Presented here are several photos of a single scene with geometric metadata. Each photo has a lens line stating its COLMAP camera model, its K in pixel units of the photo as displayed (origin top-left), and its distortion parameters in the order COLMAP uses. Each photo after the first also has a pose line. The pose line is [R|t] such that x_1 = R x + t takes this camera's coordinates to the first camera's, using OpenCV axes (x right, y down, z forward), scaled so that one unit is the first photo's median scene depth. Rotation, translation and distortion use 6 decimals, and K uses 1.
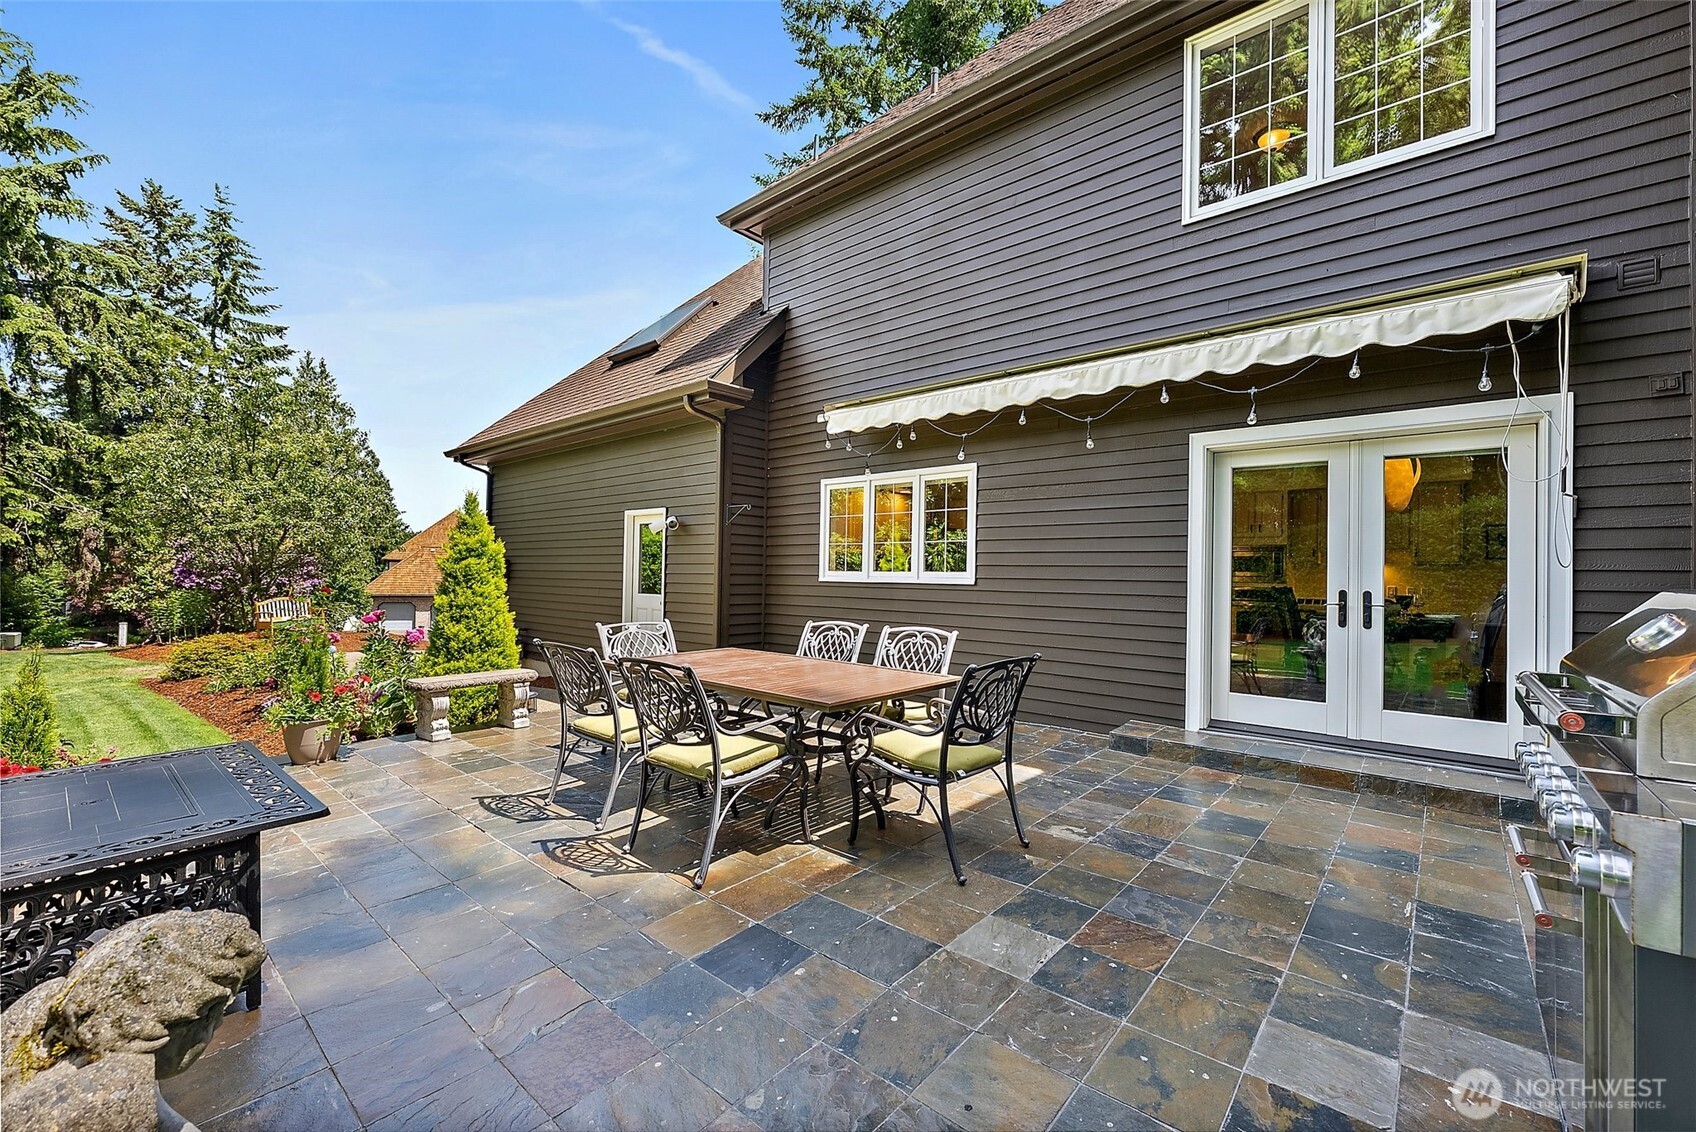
lens RADIAL K [[688.7, 0, 856.4], [0, 688.7, 573.2], [0, 0, 1]] dist [-0.002758, -0.000030]
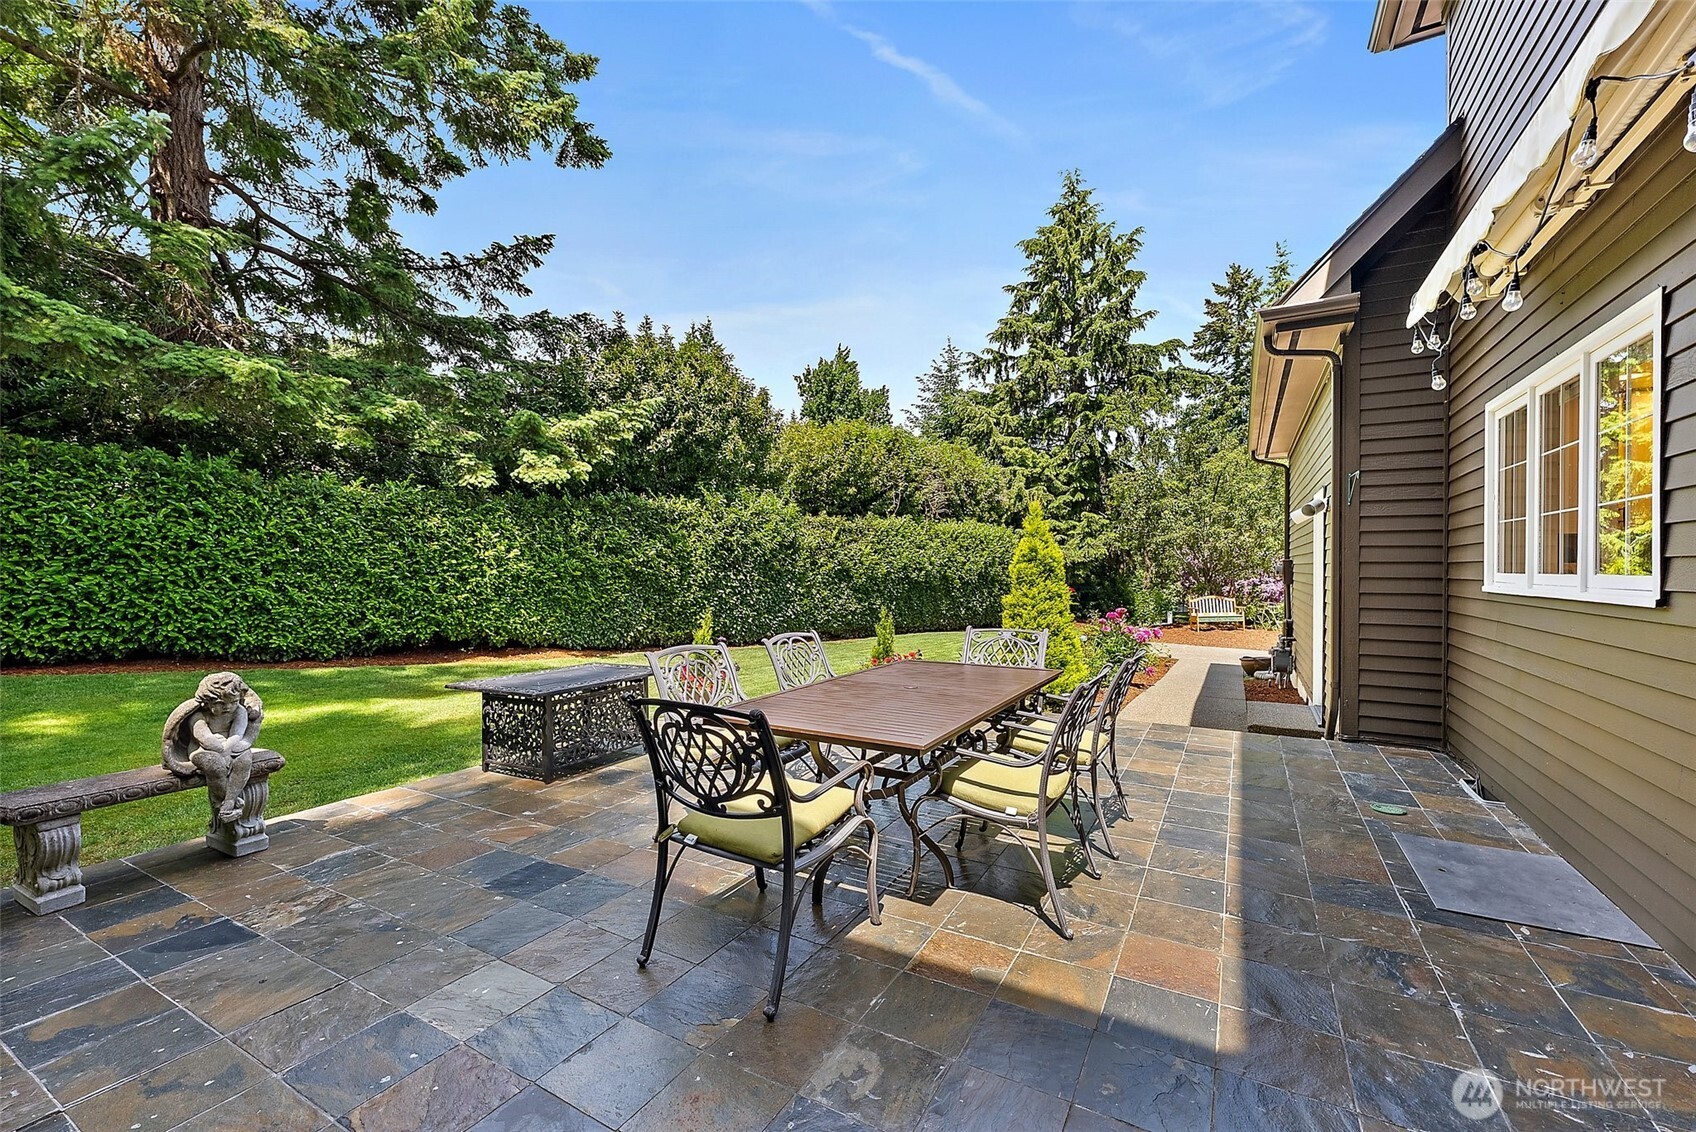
lens RADIAL K [[688.7, 0, 859.4], [0, 688.7, 562.7], [0, 0, 1]] dist [-0.002758, -0.000030]
pose [[0.204688, -0.017968, -0.978662, 0.452866], [0.000438, 0.999833, -0.018265, -0.002120], [0.978827, 0.003310, 0.204662, 0.489184]]
